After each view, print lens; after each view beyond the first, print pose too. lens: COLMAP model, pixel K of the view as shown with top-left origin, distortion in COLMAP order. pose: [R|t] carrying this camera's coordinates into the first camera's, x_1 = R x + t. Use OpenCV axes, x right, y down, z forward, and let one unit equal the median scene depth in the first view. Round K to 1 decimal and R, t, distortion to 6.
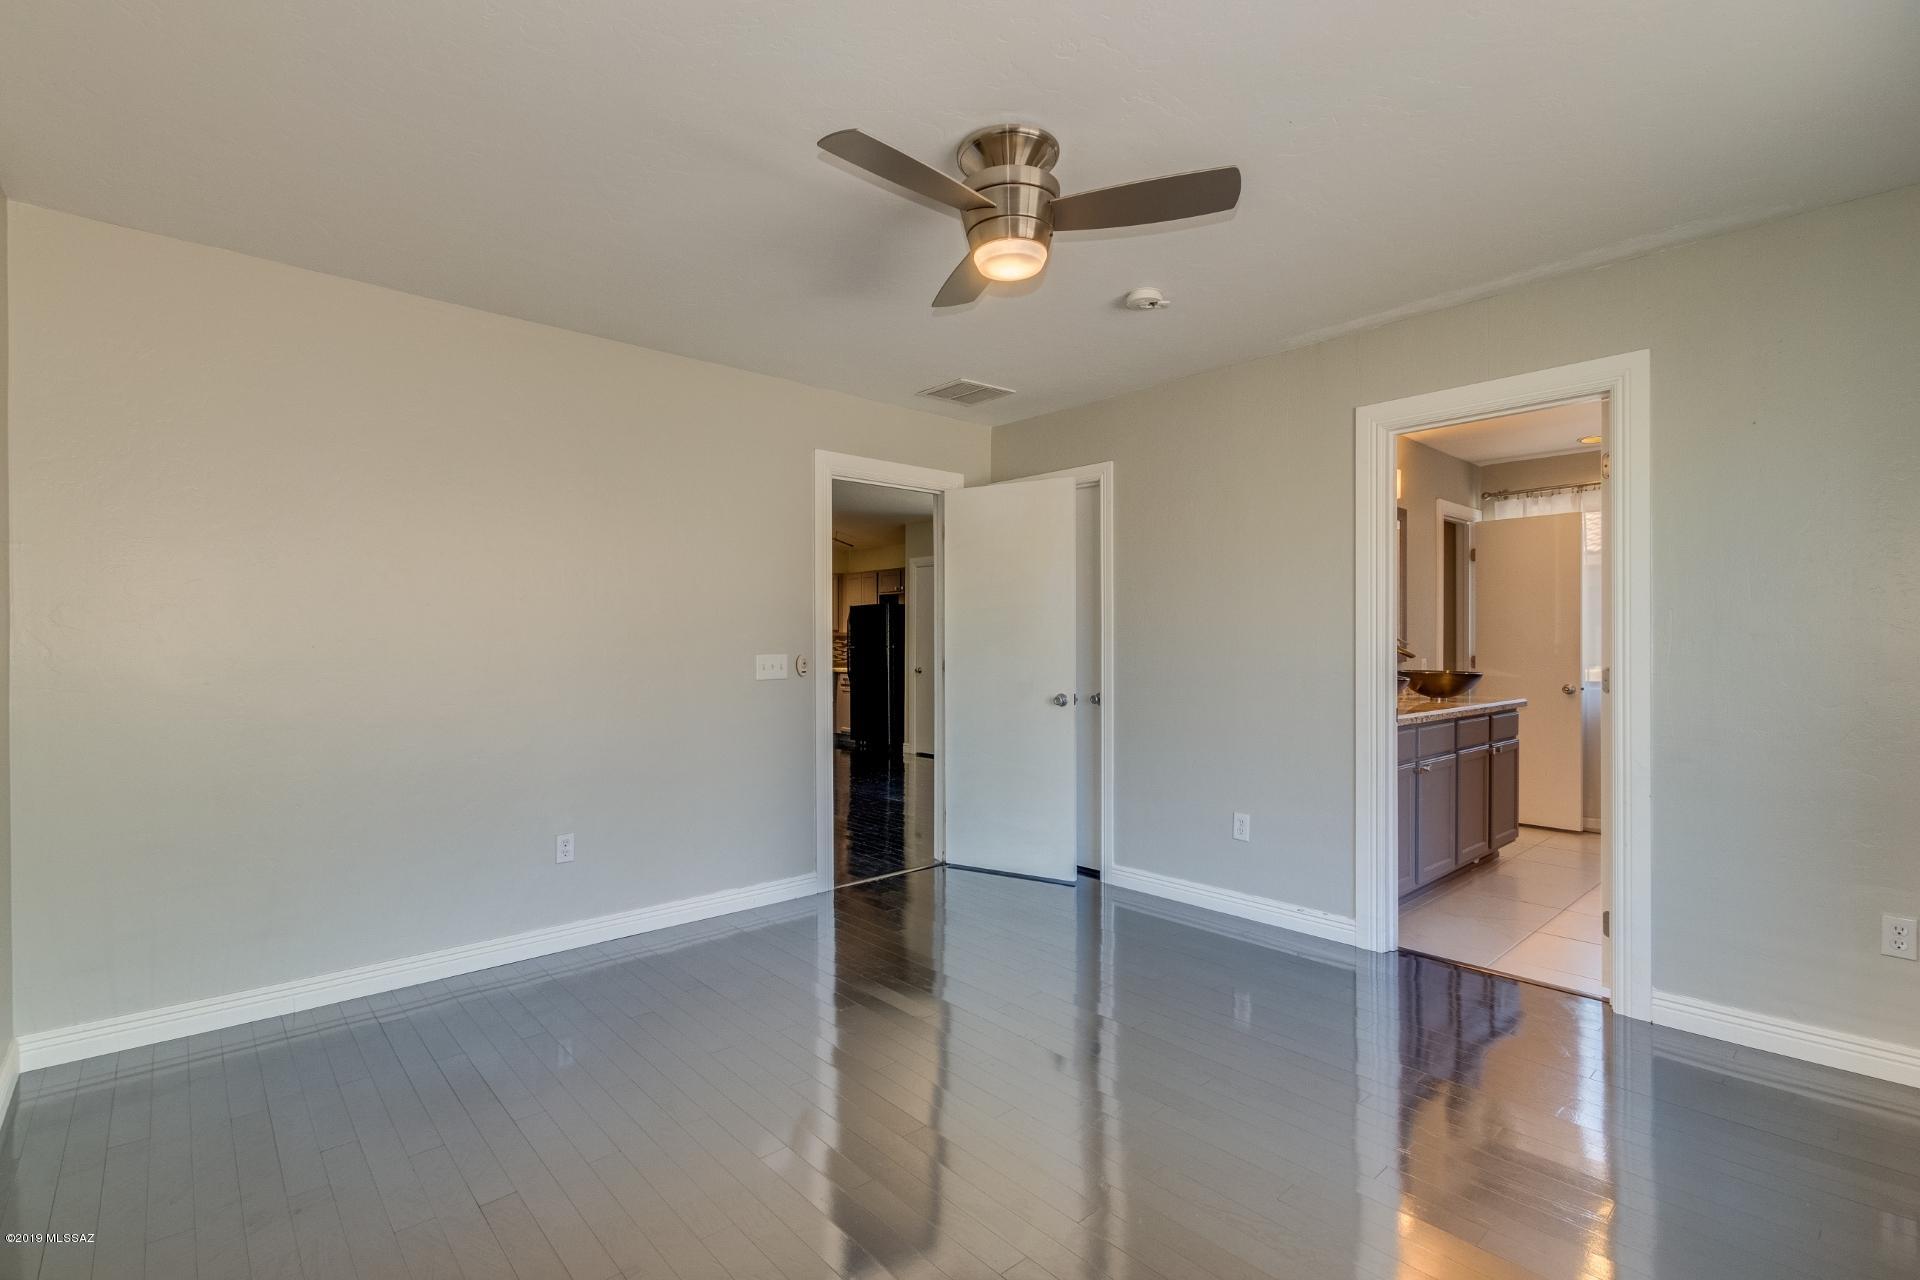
lens RADIAL K [[883.0, 0, 955.2], [0, 883.0, 650.8], [0, 0, 1]] dist [-0.001402, -0.000352]
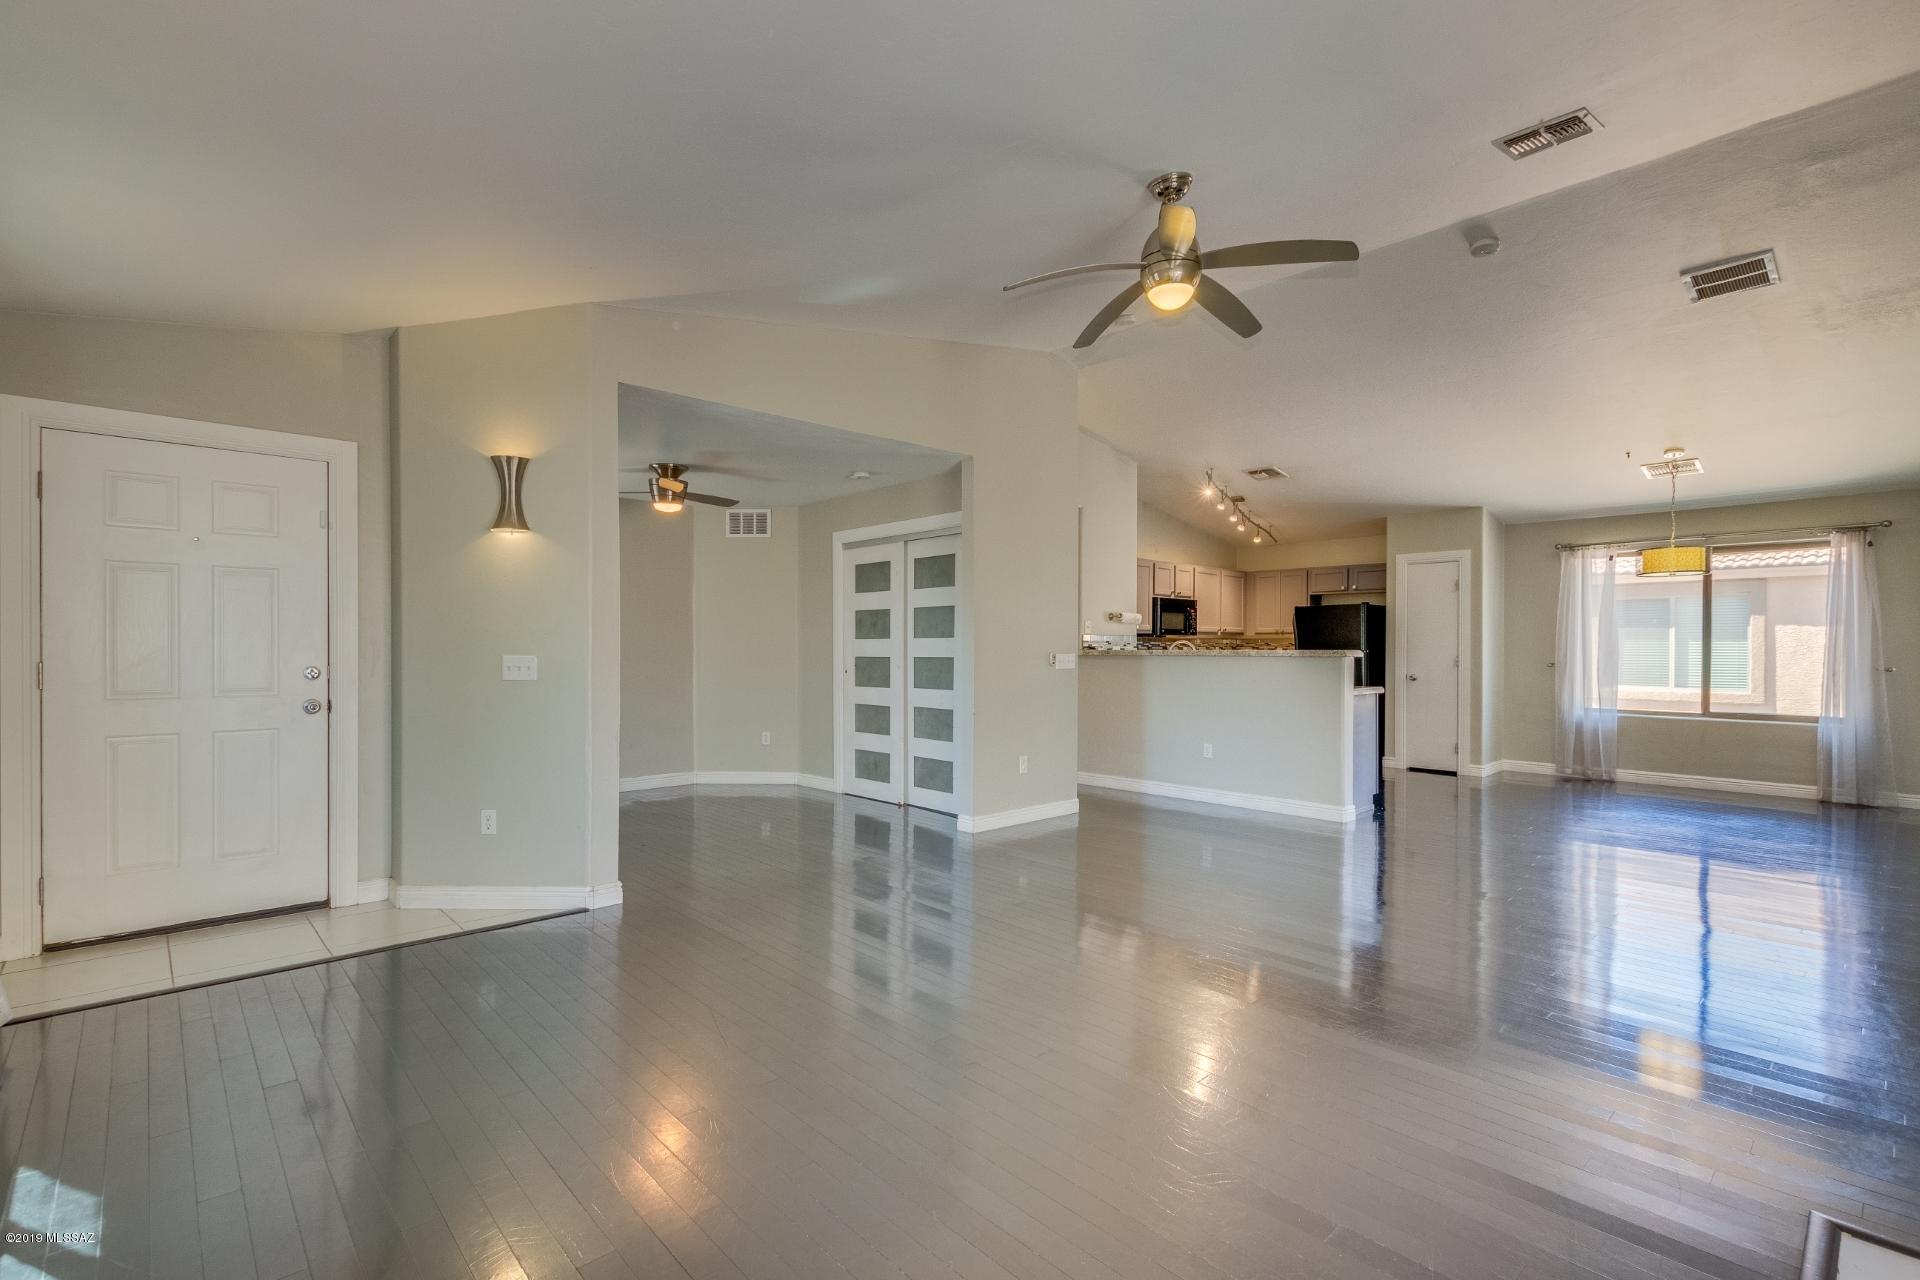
lens RADIAL K [[883.0, 0, 955.2], [0, 883.0, 650.8], [0, 0, 1]] dist [-0.001402, -0.000352]
pose [[0.999951, 0.003349, -0.009331, -0.495487], [-0.003392, 0.999984, -0.004511, 0.000580], [0.009316, 0.004543, 0.999946, 0.087429]]
